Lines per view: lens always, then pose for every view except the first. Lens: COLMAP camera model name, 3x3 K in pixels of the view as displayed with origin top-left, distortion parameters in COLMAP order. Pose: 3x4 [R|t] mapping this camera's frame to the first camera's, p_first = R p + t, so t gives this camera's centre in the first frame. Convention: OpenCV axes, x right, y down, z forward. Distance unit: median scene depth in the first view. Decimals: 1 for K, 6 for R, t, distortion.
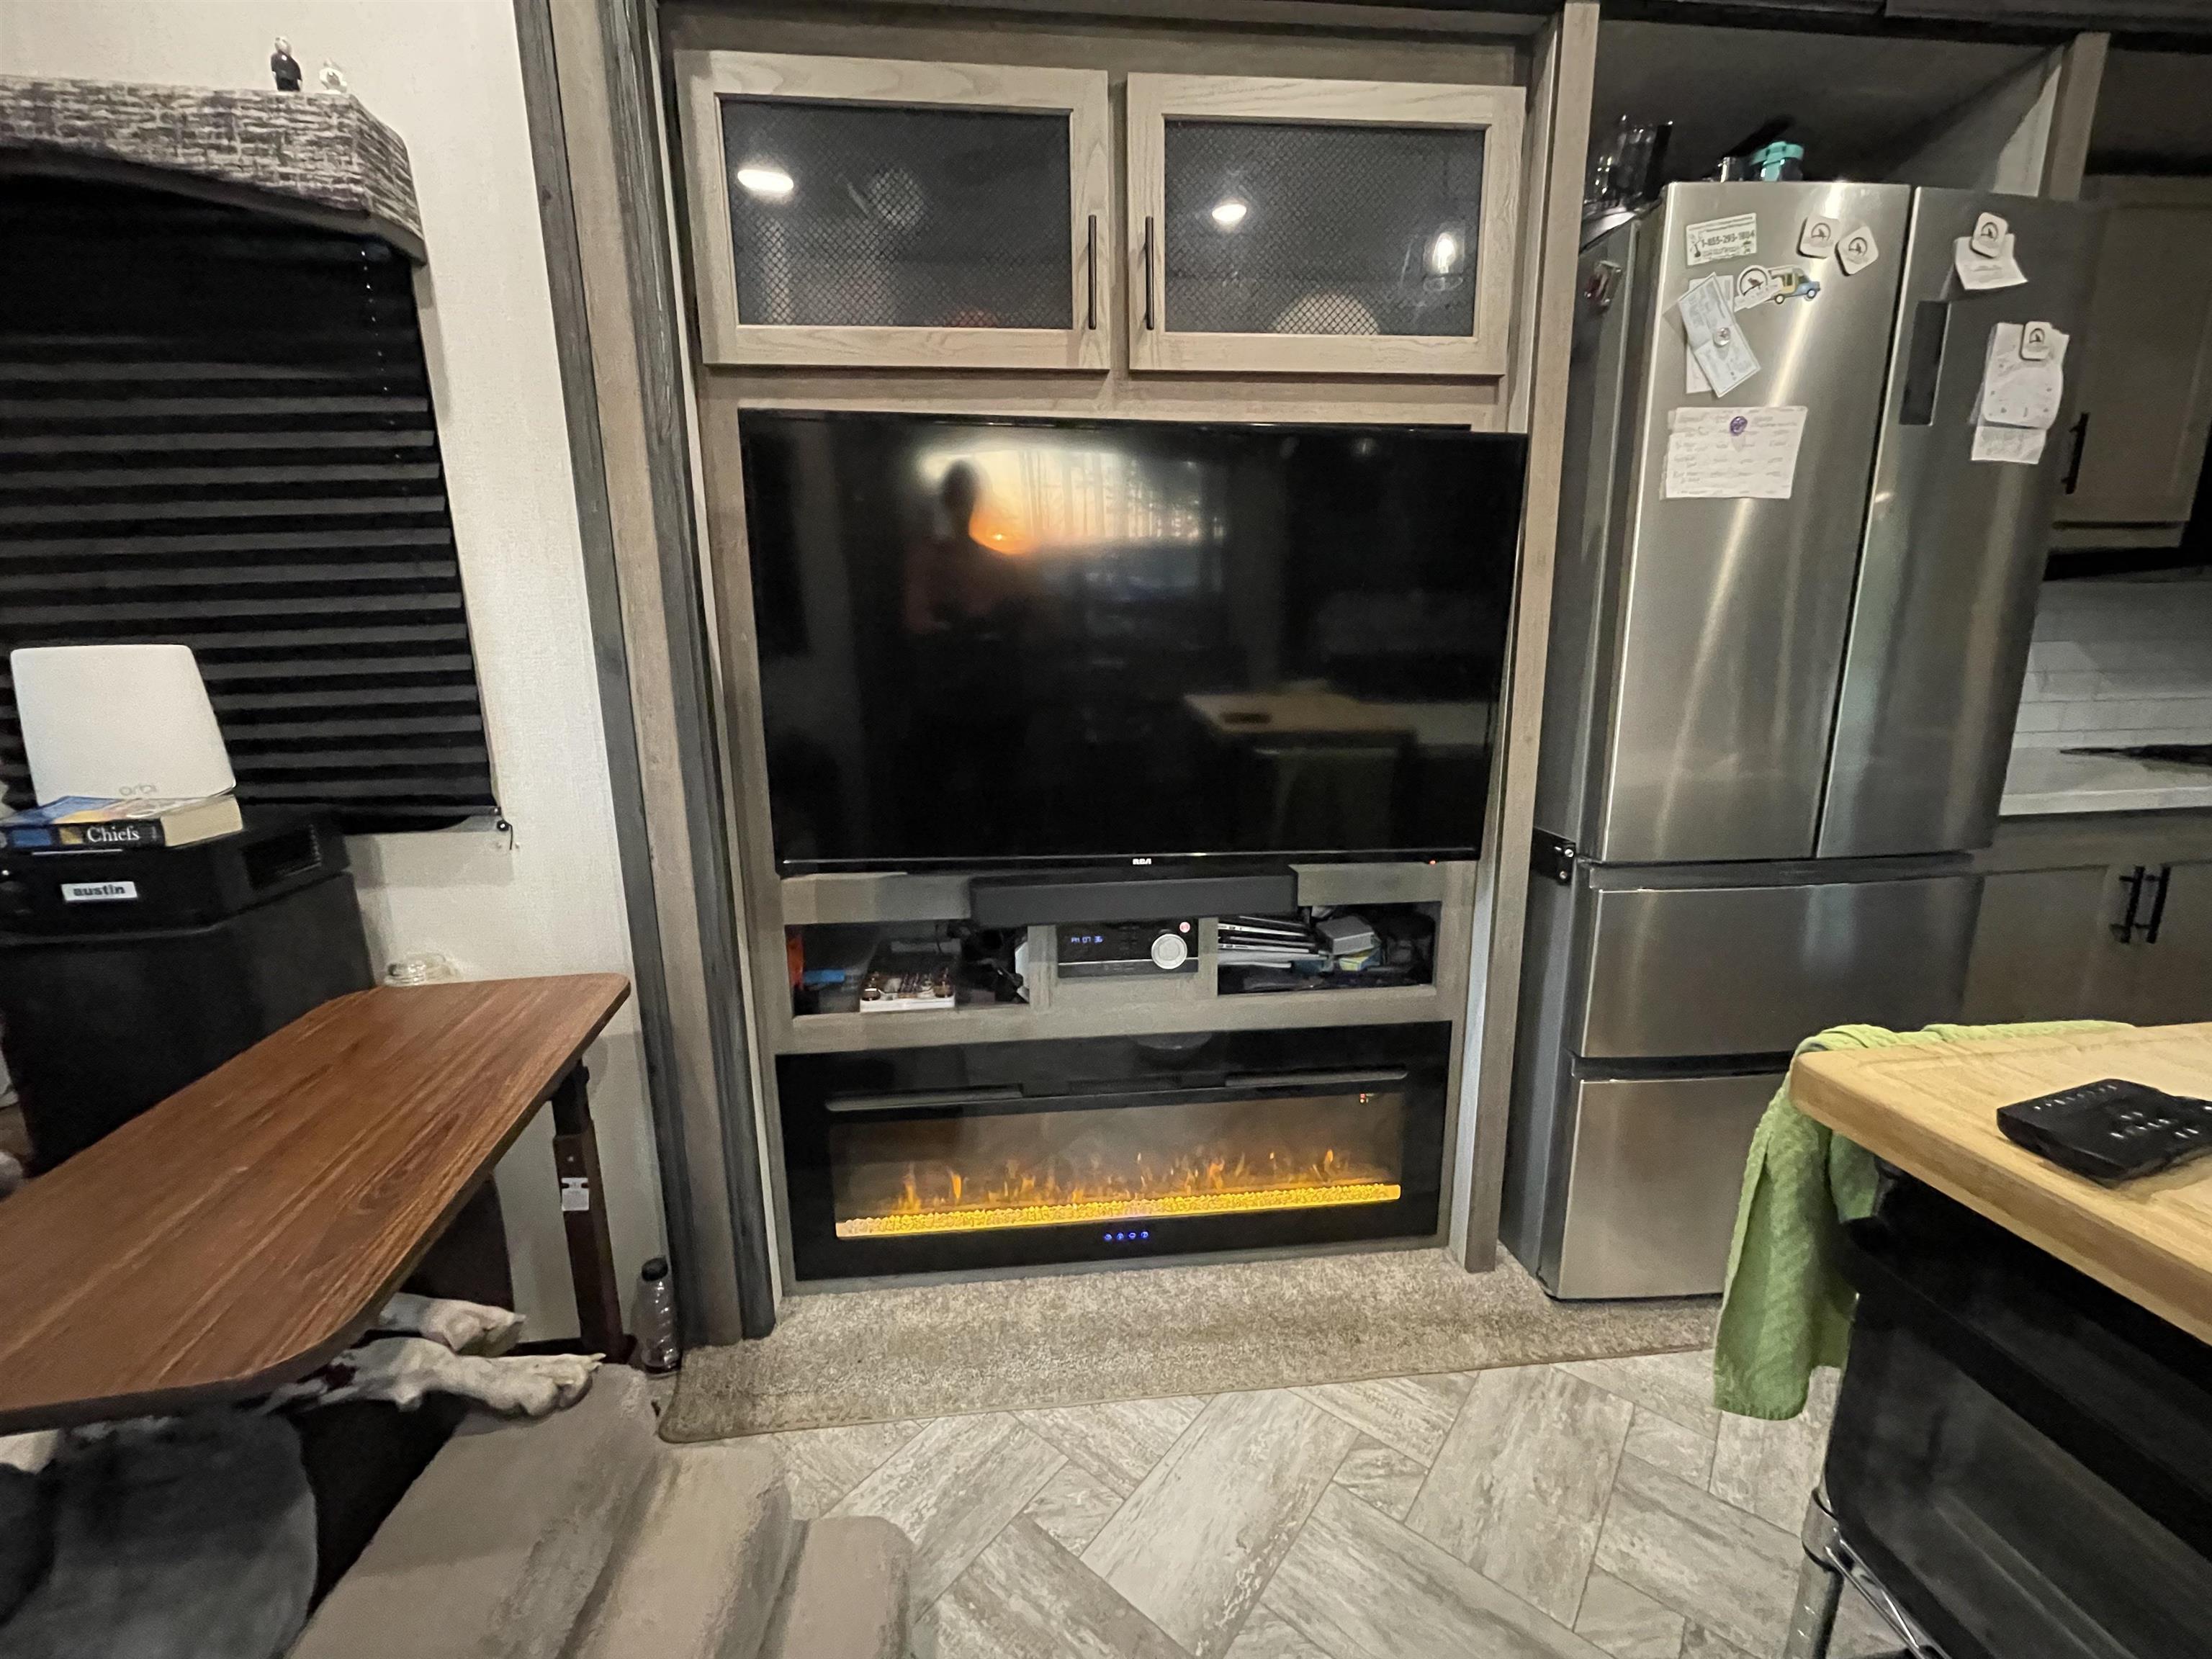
lens RADIAL K [[895.9, 0, 1098.5], [0, 895.9, 830.2], [0, 0, 1]] dist [-0.001016, -0.001895]
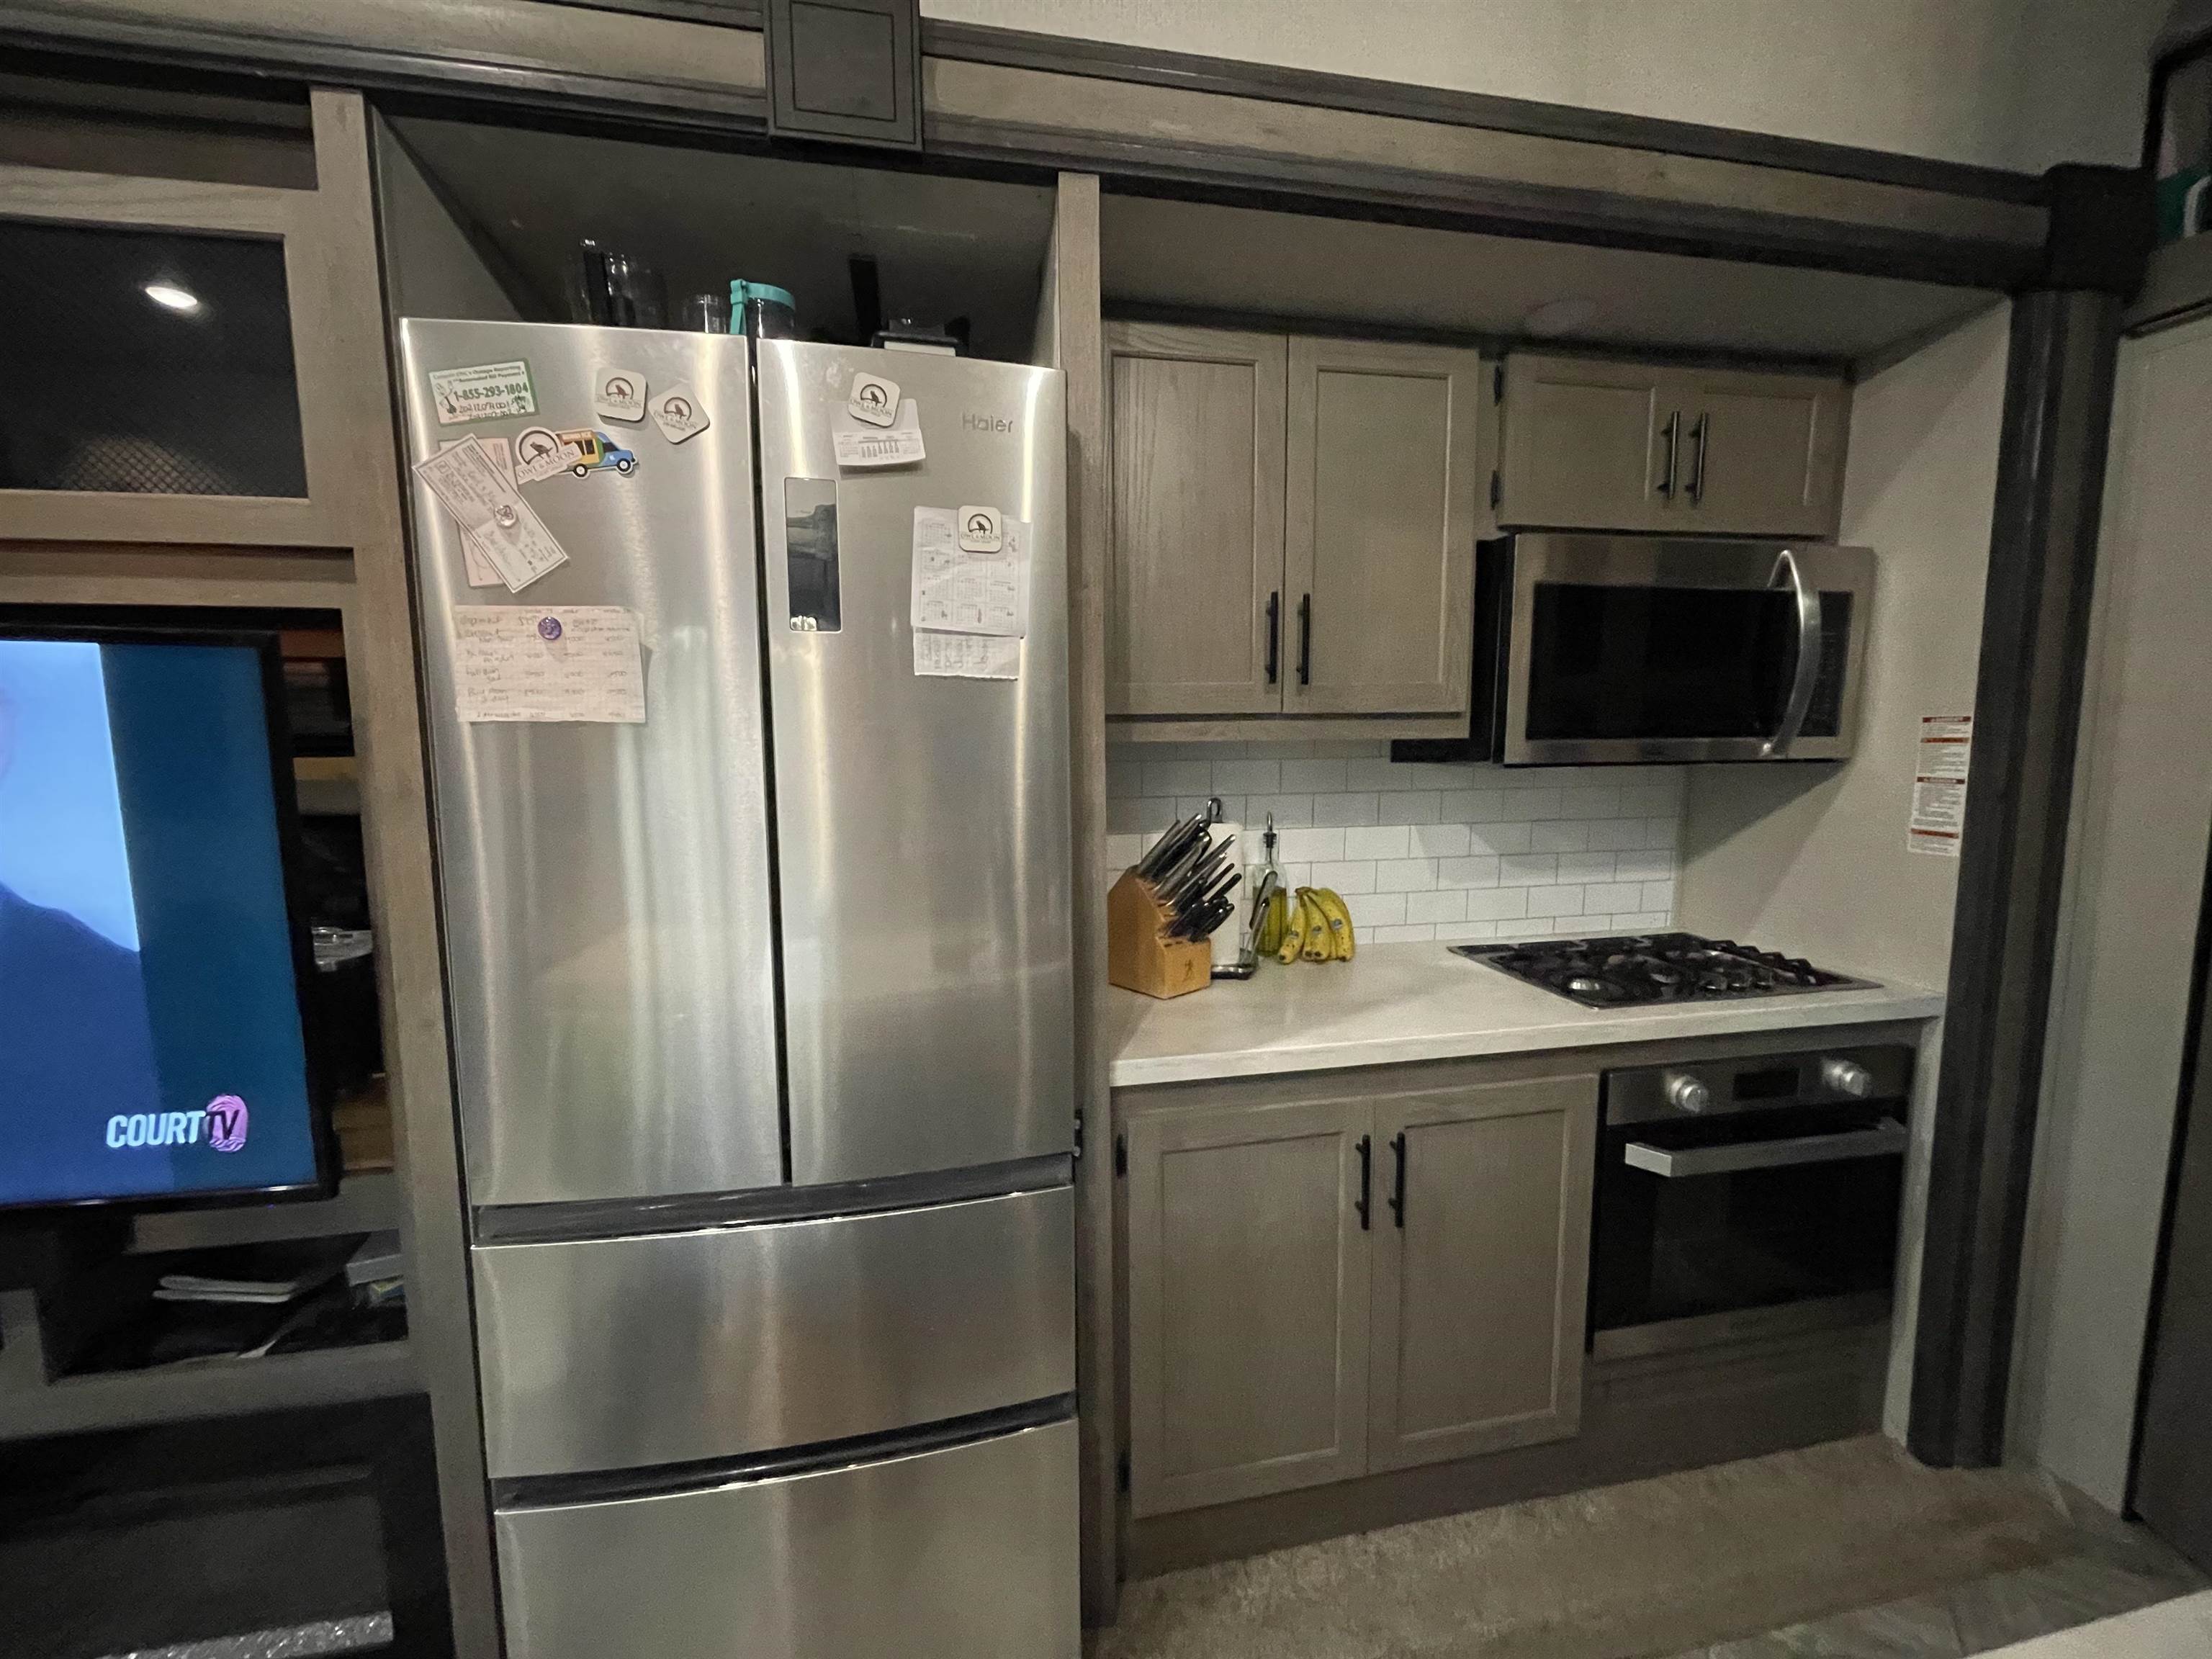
lens RADIAL K [[882.8, 0, 1105.1], [0, 882.8, 822.3], [0, 0, 1]] dist [0.001371, -0.000162]
pose [[0.995701, 0.000687, 0.092623, 1.061347], [0.009020, 0.994500, -0.104345, -0.202541], [-0.092185, 0.104731, 0.990219, 0.234528]]
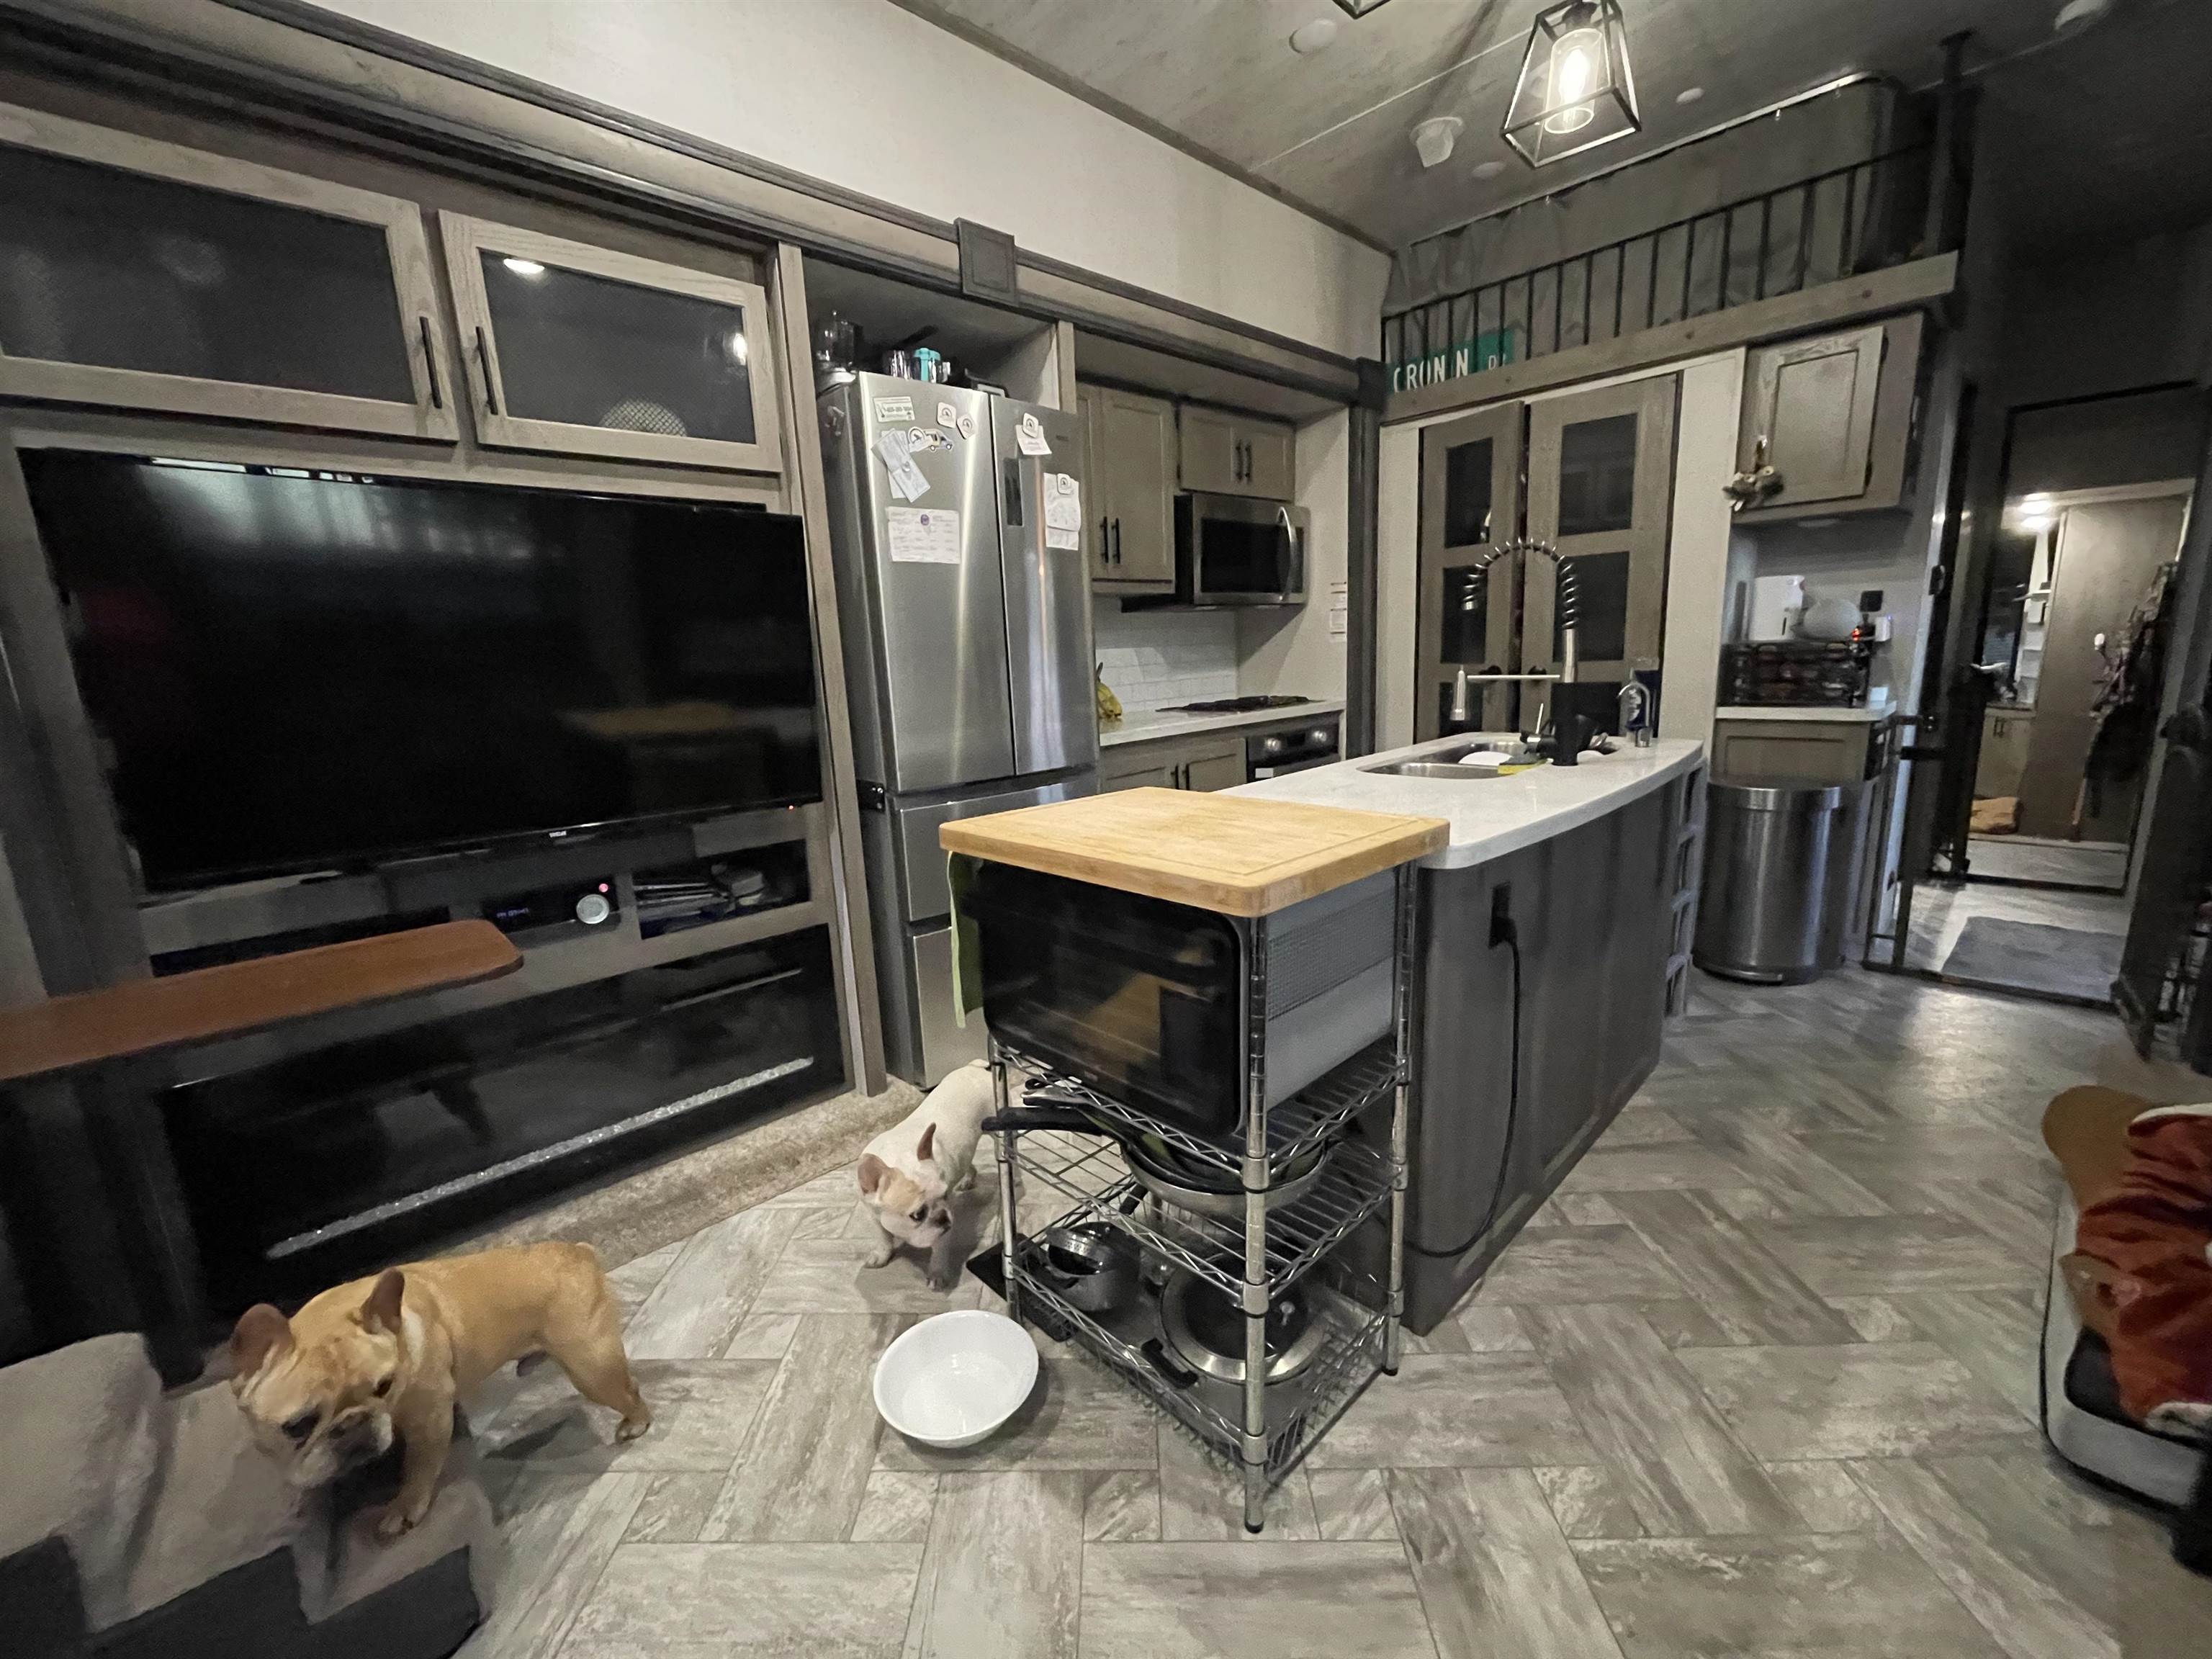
lens RADIAL K [[895.9, 0, 1098.5], [0, 895.9, 830.2], [0, 0, 1]] dist [-0.001016, -0.001895]
pose [[0.788477, -0.142409, 0.598351, -0.108523], [0.161012, 0.986692, 0.022663, 0.129053], [-0.593616, 0.078472, 0.800914, -0.469032]]
